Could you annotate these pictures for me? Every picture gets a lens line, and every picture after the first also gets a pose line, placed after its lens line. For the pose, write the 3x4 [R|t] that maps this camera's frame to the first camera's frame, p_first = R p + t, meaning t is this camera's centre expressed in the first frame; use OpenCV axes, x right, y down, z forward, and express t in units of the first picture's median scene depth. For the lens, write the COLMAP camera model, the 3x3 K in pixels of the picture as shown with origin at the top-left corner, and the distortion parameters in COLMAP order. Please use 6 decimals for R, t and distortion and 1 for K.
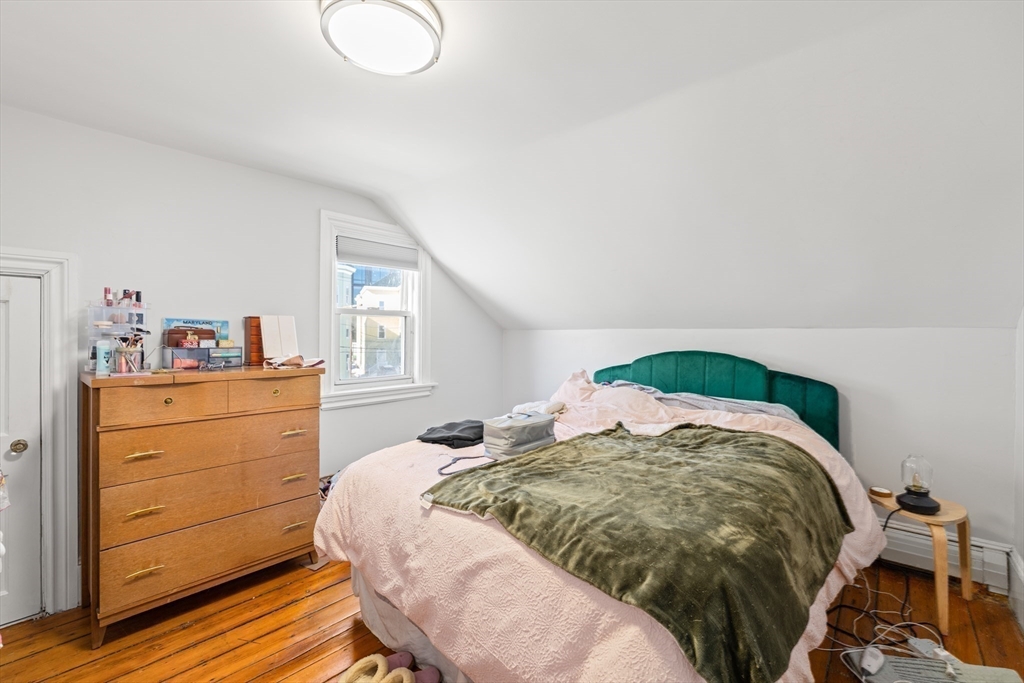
lens RADIAL K [[442.2, 0, 512.0], [0, 442.2, 338.2], [0, 0, 1]] dist [-0.008714, -0.000101]
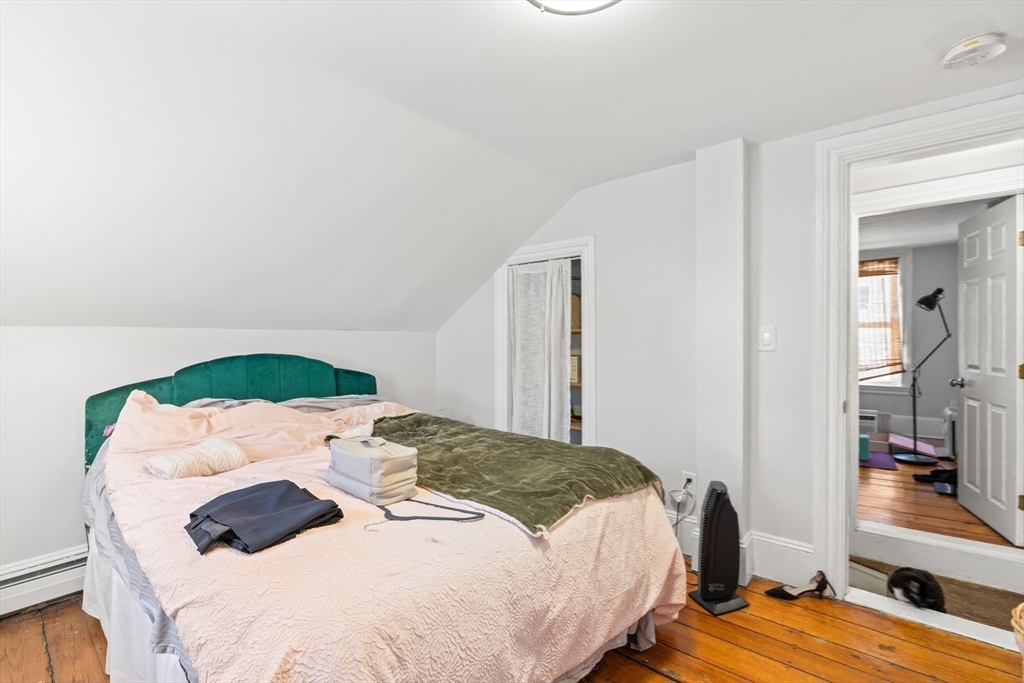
lens RADIAL K [[442.2, 0, 509.2], [0, 442.2, 340.2], [0, 0, 1]] dist [-0.008714, -0.000101]
pose [[-0.021626, -0.004529, 0.999756, -0.505227], [0.010398, 0.999935, 0.004755, 0.001517], [-0.999712, 0.010498, -0.021578, 0.530982]]
